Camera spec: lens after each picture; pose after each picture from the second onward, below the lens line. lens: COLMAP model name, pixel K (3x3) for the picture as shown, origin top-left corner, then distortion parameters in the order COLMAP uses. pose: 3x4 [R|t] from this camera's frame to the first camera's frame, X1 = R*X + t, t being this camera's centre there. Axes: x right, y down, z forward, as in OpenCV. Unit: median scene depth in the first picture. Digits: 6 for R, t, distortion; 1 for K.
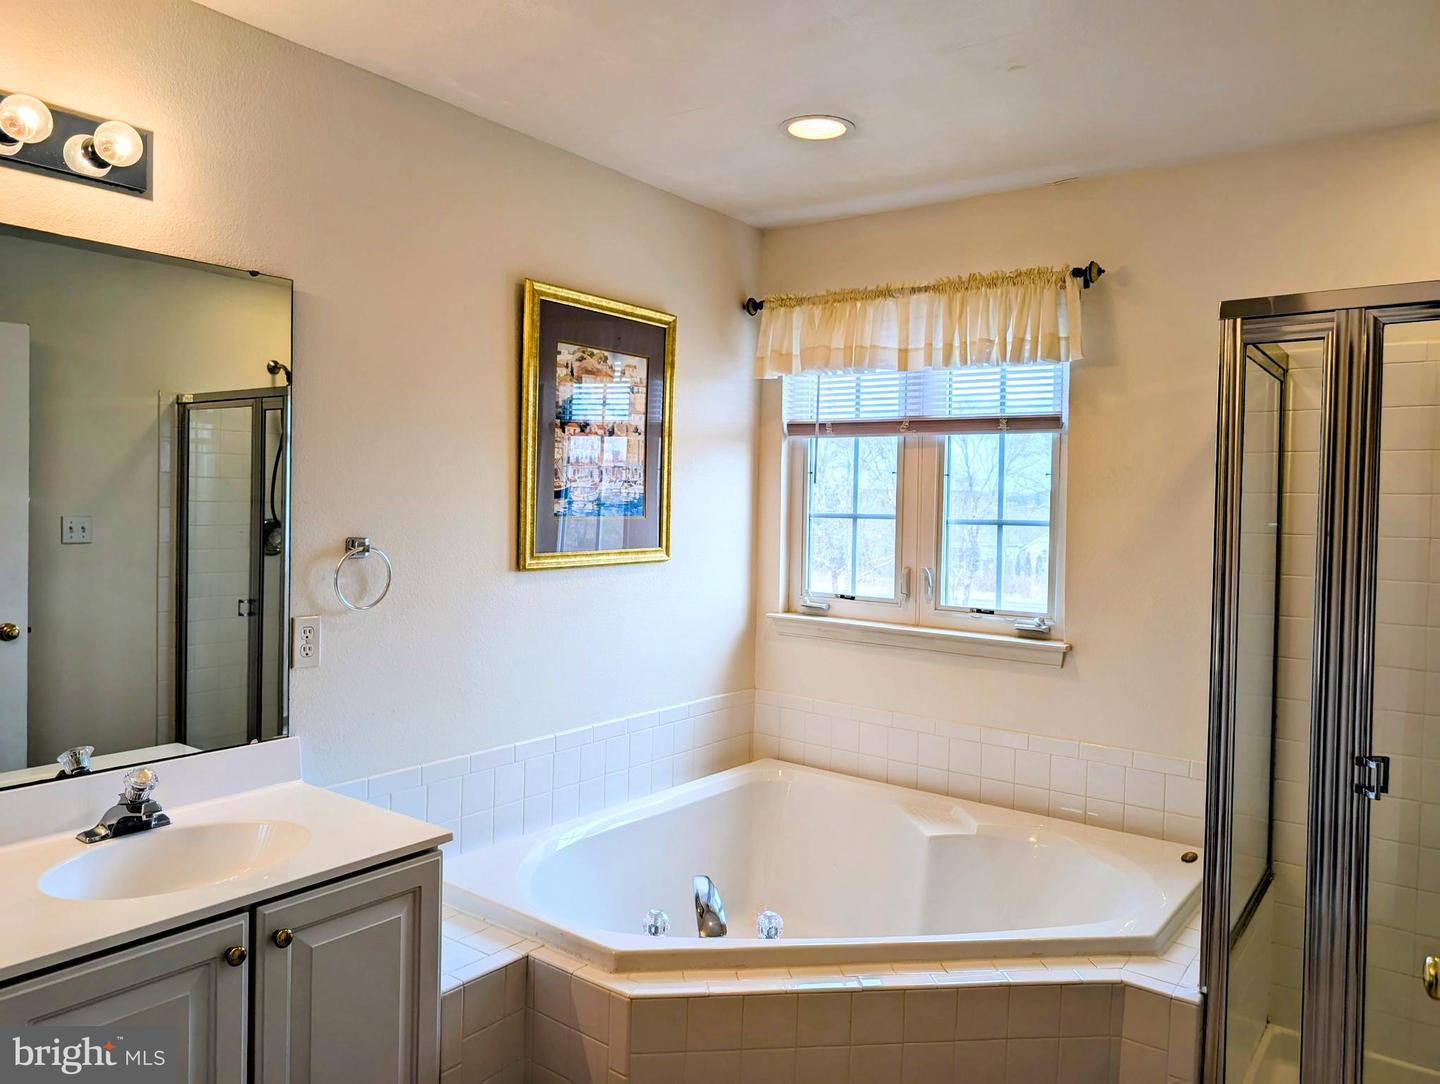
lens RADIAL K [[1035.2, 0, 726.1], [0, 1035.2, 532.2], [0, 0, 1]] dist [0.012161, -0.004229]
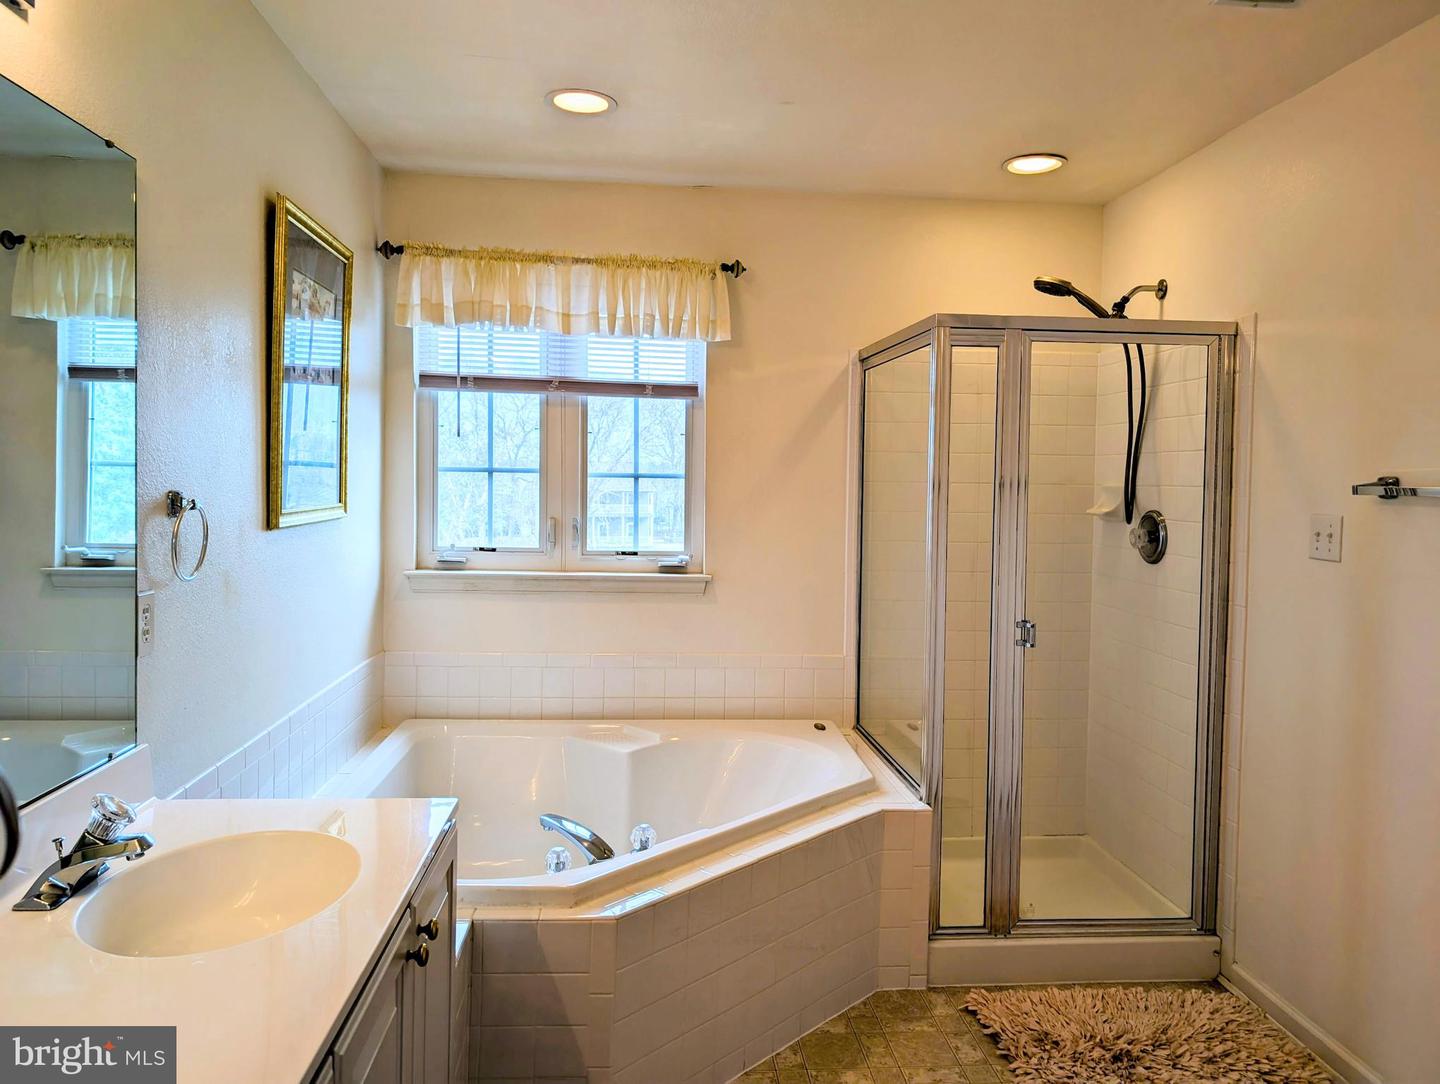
lens RADIAL K [[1044.7, 0, 723.4], [0, 1044.7, 521.1], [0, 0, 1]] dist [0.013795, -0.004687]
pose [[0.738704, -0.030712, 0.673330, -0.447076], [0.012581, 0.999416, 0.031783, 0.005508], [-0.673912, -0.015007, 0.738659, 0.086703]]
